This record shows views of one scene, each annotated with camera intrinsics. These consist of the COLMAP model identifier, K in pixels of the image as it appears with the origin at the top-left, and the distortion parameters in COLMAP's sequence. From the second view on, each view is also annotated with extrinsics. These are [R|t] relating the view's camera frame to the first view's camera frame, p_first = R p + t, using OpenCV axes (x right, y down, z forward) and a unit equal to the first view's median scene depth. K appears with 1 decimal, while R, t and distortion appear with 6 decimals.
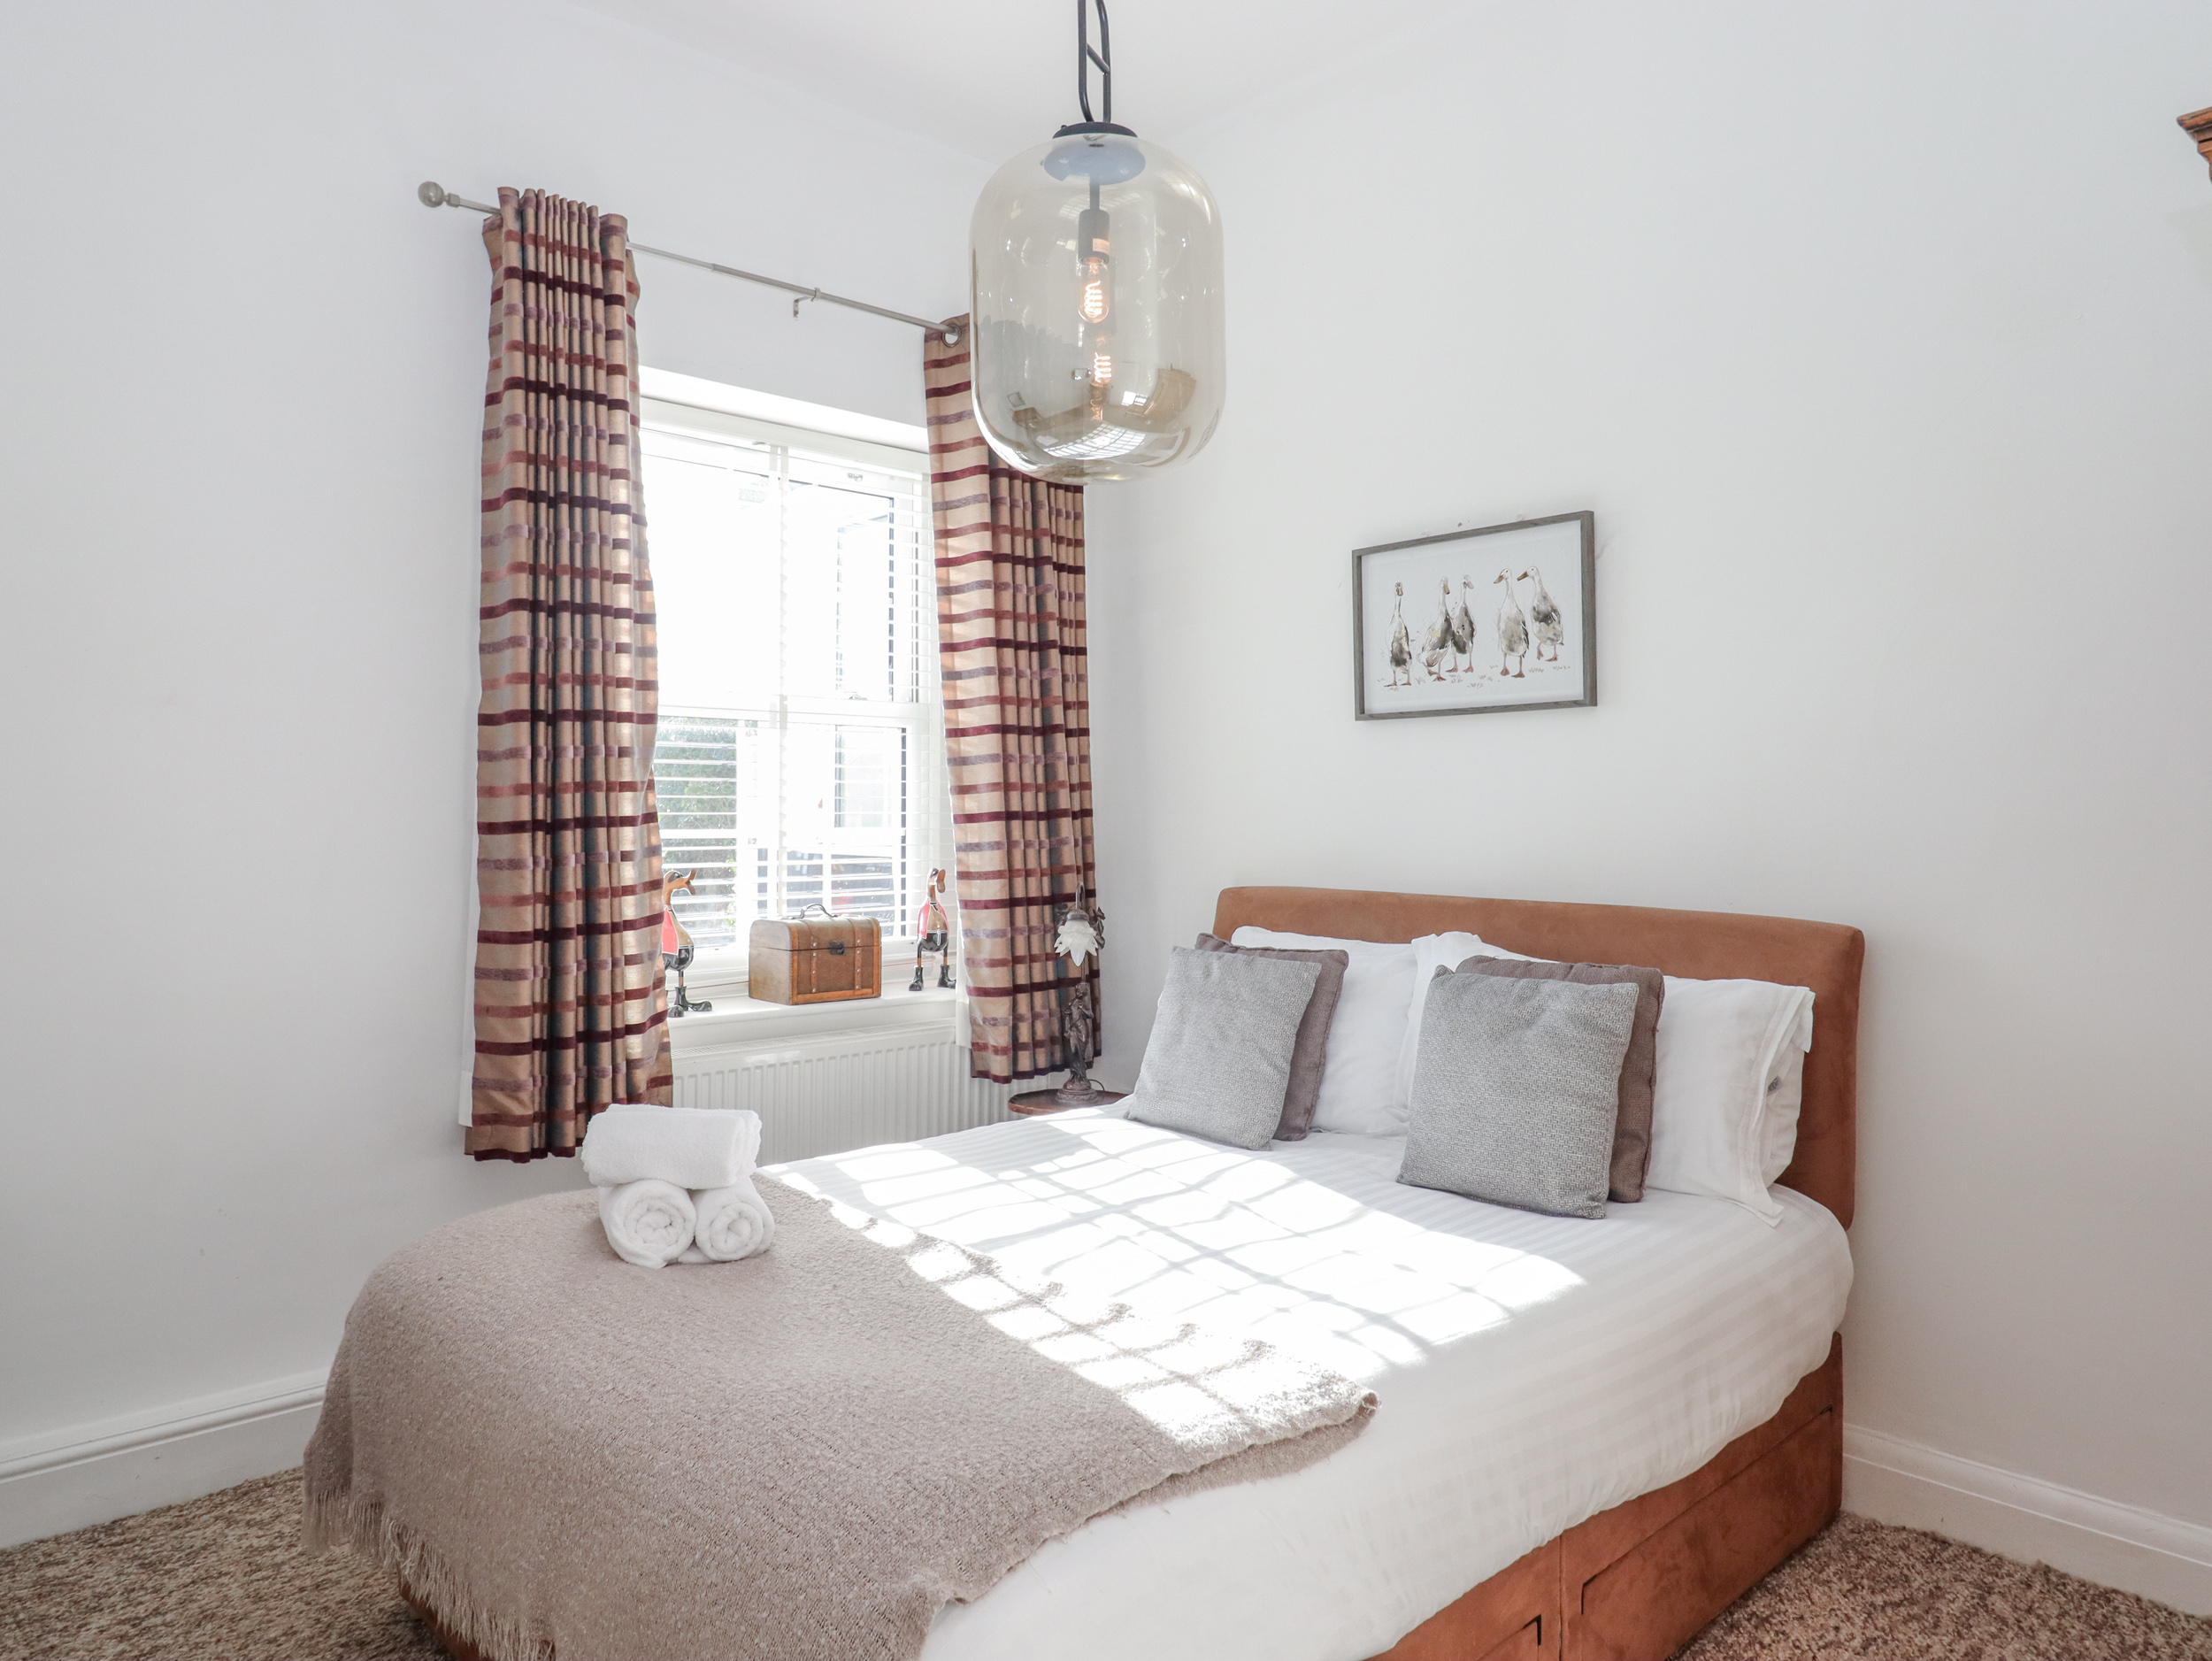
lens RADIAL K [[1446.9, 0, 1093.6], [0, 1446.9, 827.7], [0, 0, 1]] dist [0.005186, 0.000954]
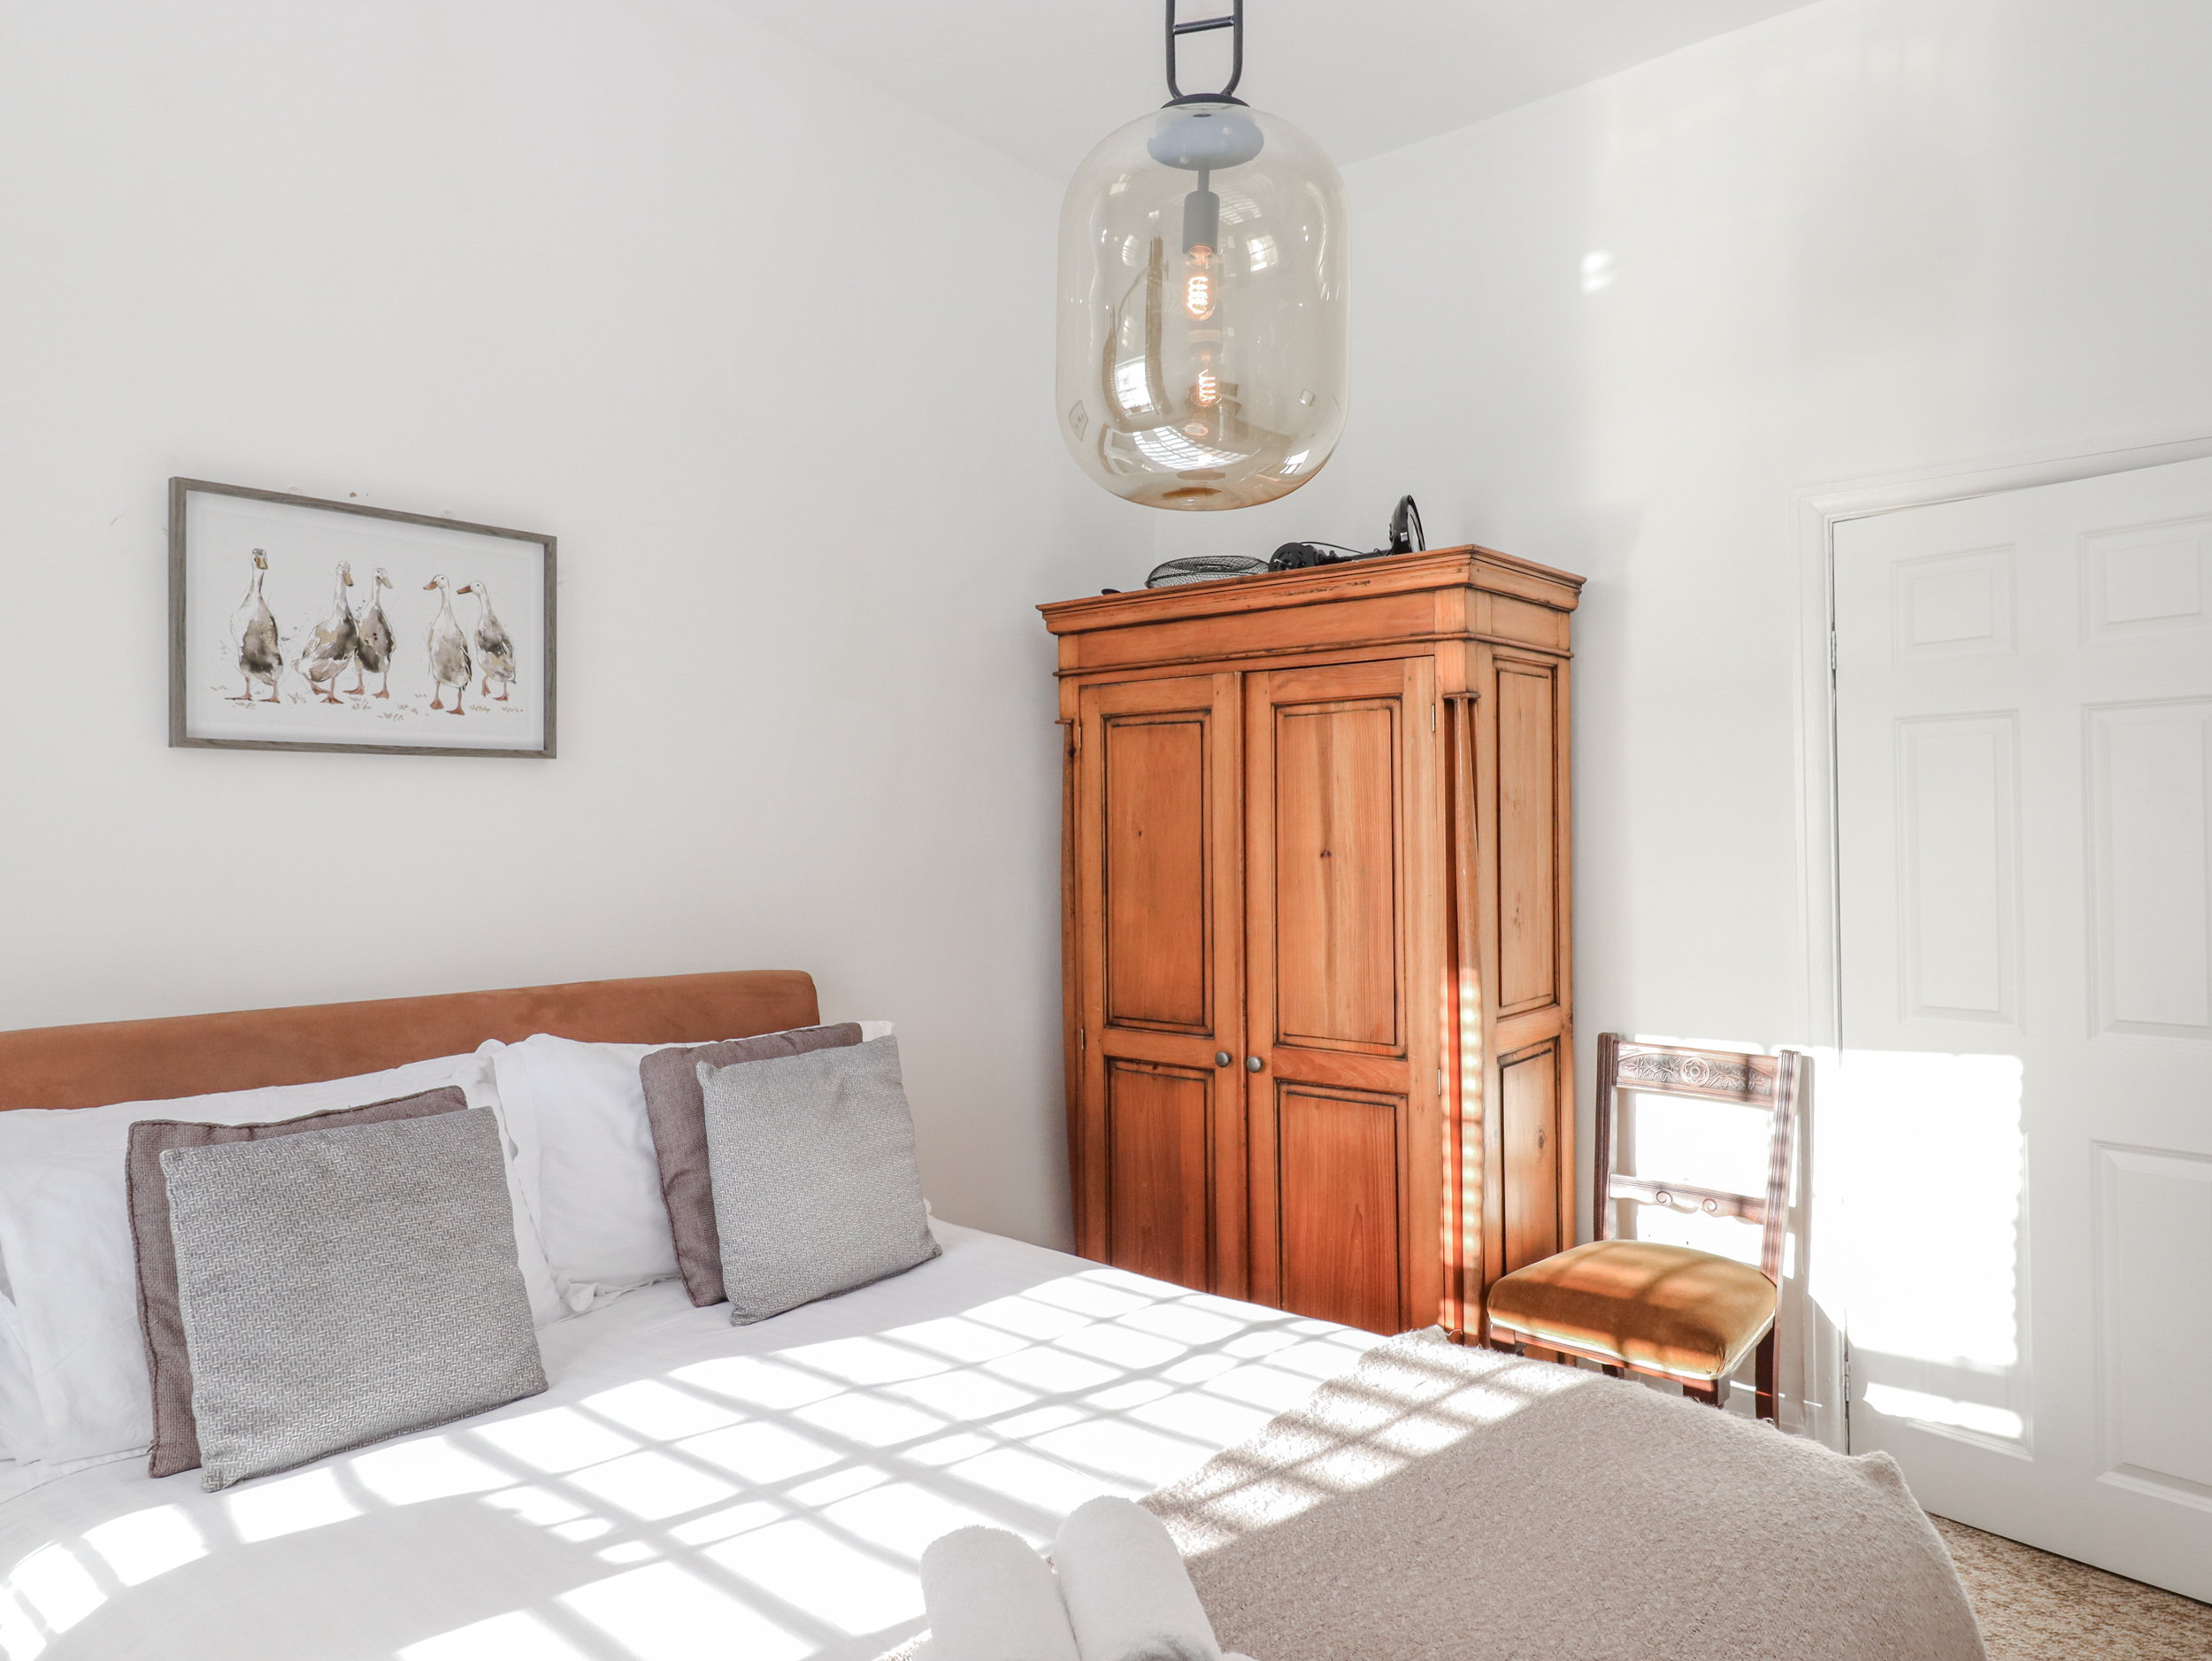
lens RADIAL K [[1446.9, 0, 1093.3], [0, 1446.9, 824.8], [0, 0, 1]] dist [0.005186, 0.000954]
pose [[-0.126984, 0.003026, 0.991900, -0.536375], [0.018824, 0.999823, -0.000641, -0.034820], [-0.991726, 0.018590, -0.127019, 0.740070]]
